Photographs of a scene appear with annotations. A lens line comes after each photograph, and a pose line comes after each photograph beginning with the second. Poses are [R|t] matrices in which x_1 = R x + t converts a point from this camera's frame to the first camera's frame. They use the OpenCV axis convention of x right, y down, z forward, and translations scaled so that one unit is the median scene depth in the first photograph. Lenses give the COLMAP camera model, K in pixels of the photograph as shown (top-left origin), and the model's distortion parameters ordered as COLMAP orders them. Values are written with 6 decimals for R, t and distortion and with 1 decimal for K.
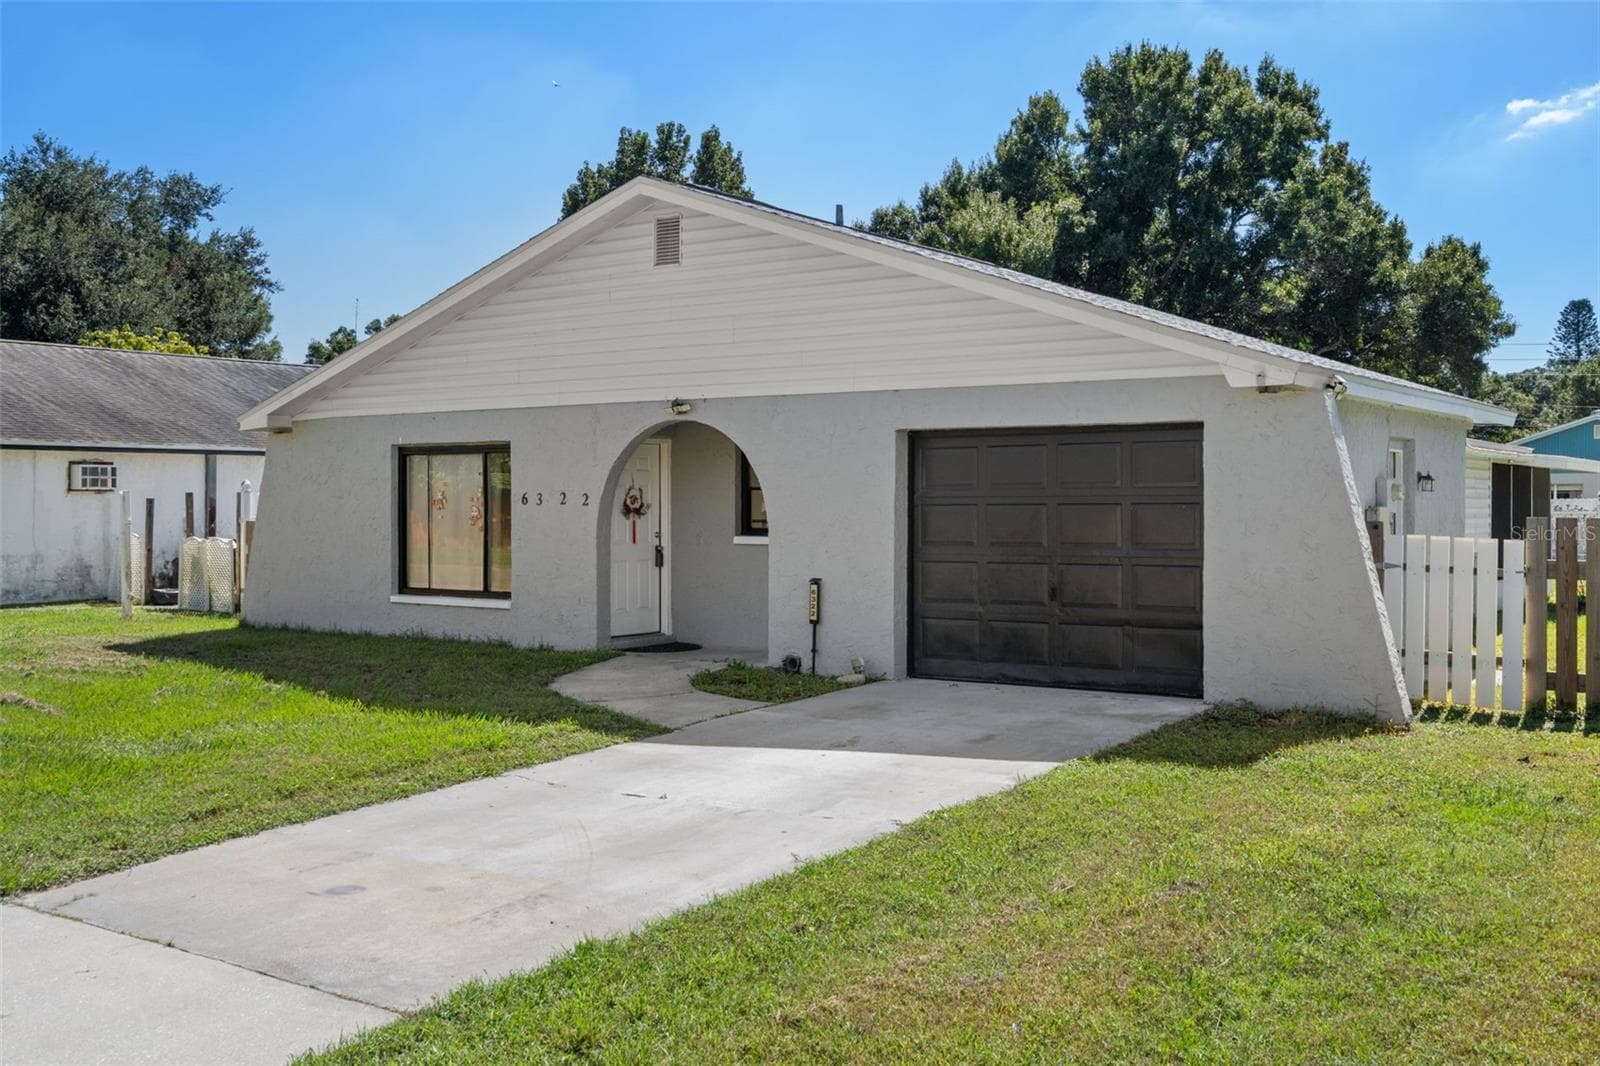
lens RADIAL K [[1433.6, 0, 800.0], [0, 1433.6, 533.0], [0, 0, 1]] dist [-0.003511, -0.003459]
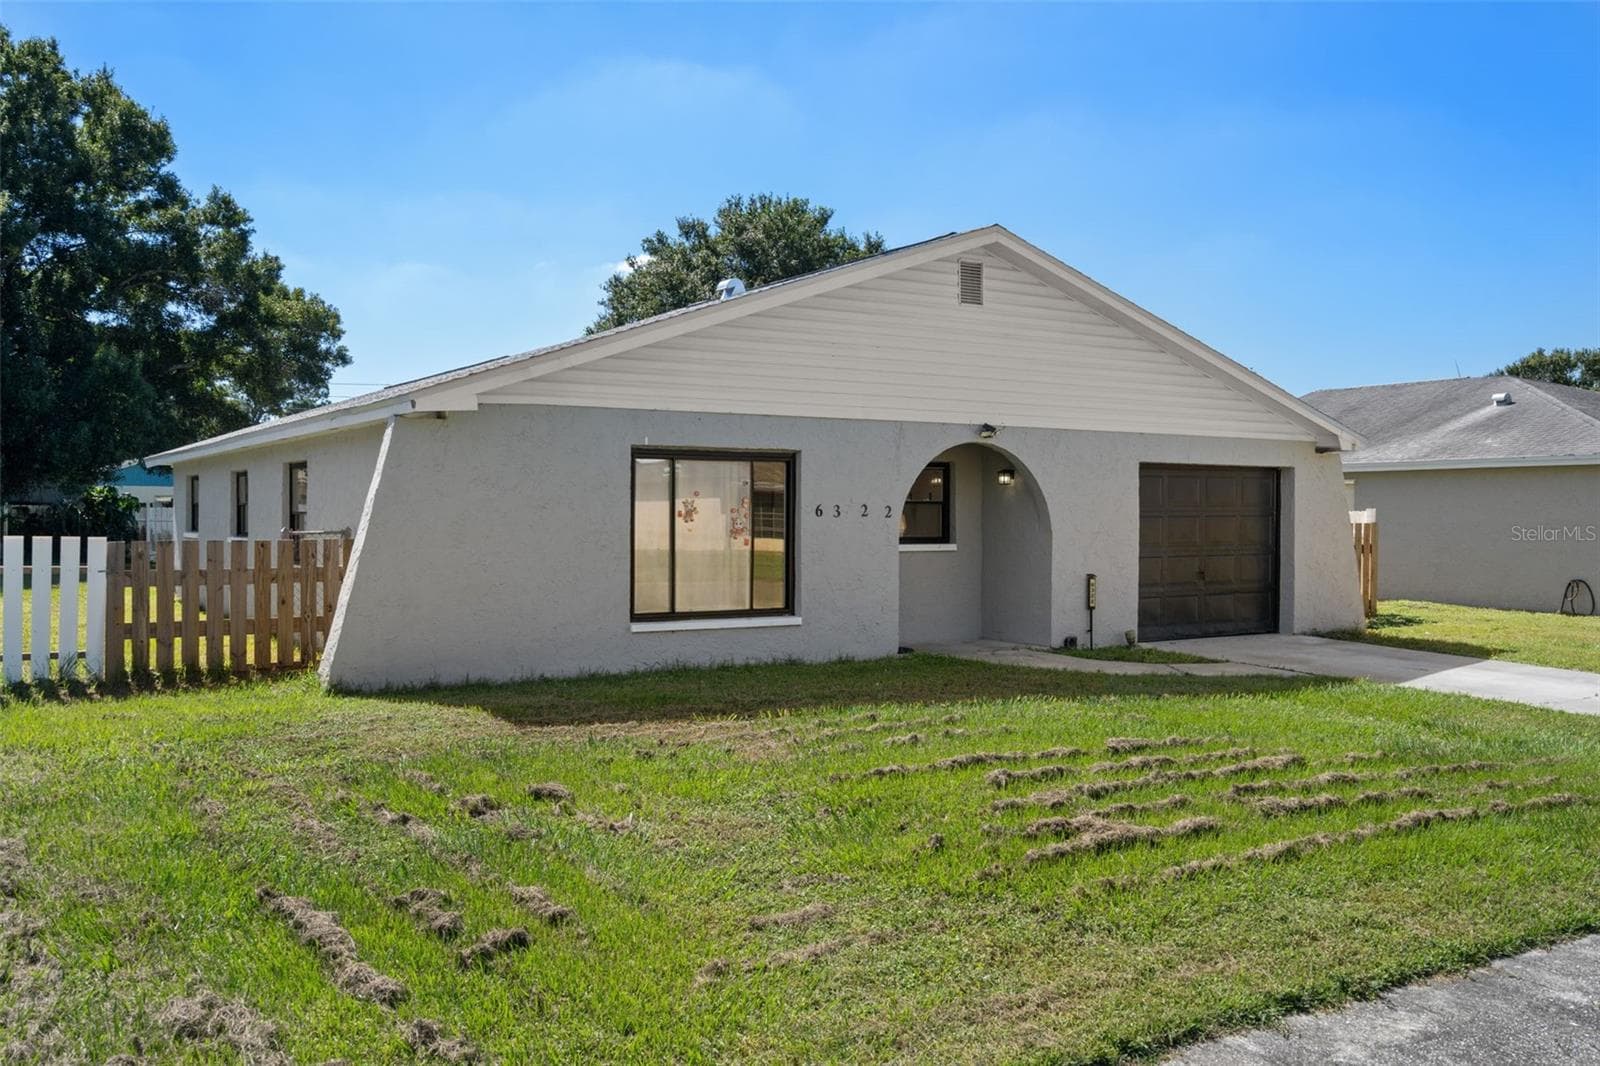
lens RADIAL K [[1433.6, 0, 800.0], [0, 1433.6, 533.0], [0, 0, 1]] dist [-0.003511, -0.003459]
pose [[0.409040, -0.014882, 0.912395, -1.098341], [0.011562, 0.999871, 0.011126, -0.019663], [-0.912443, 0.005998, 0.409159, 0.614764]]
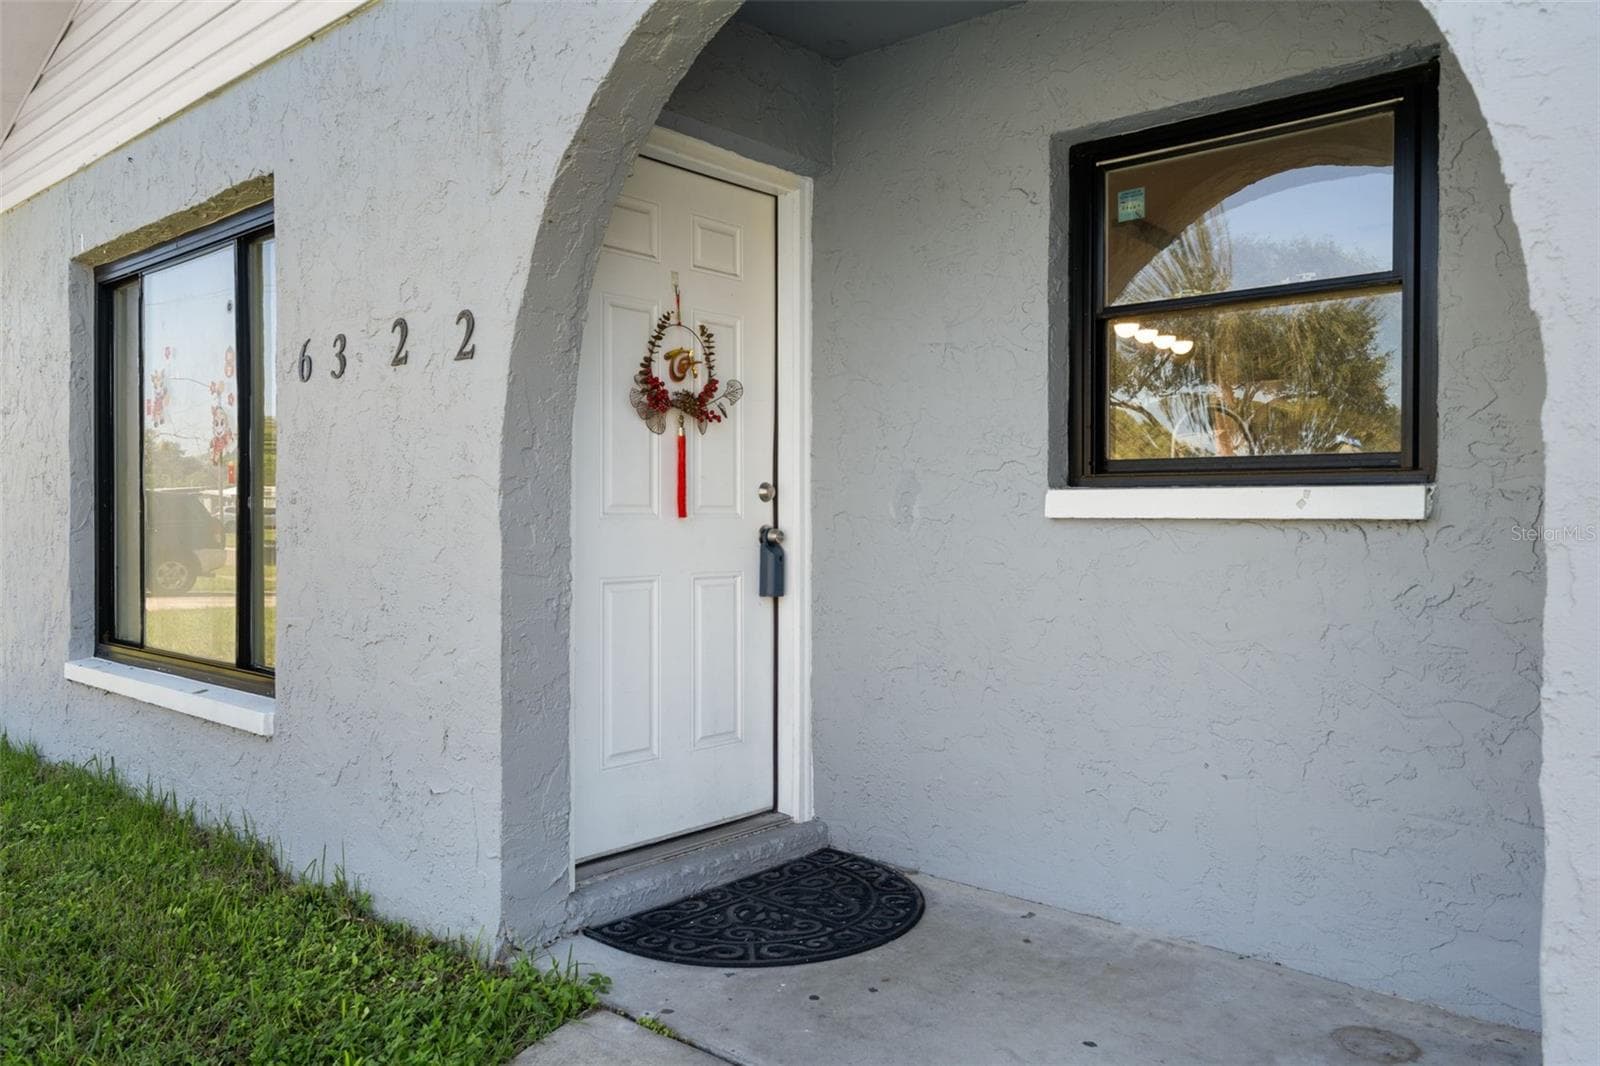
lens RADIAL K [[1151.1, 0, 800.0], [0, 1151.1, 533.0], [0, 0, 1]] dist [0.002228, 0.000617]
pose [[0.993545, 0.001832, -0.113421, -0.067147], [-0.002330, 0.999988, -0.004257, 0.011503], [0.113411, 0.004493, 0.993538, 0.785923]]
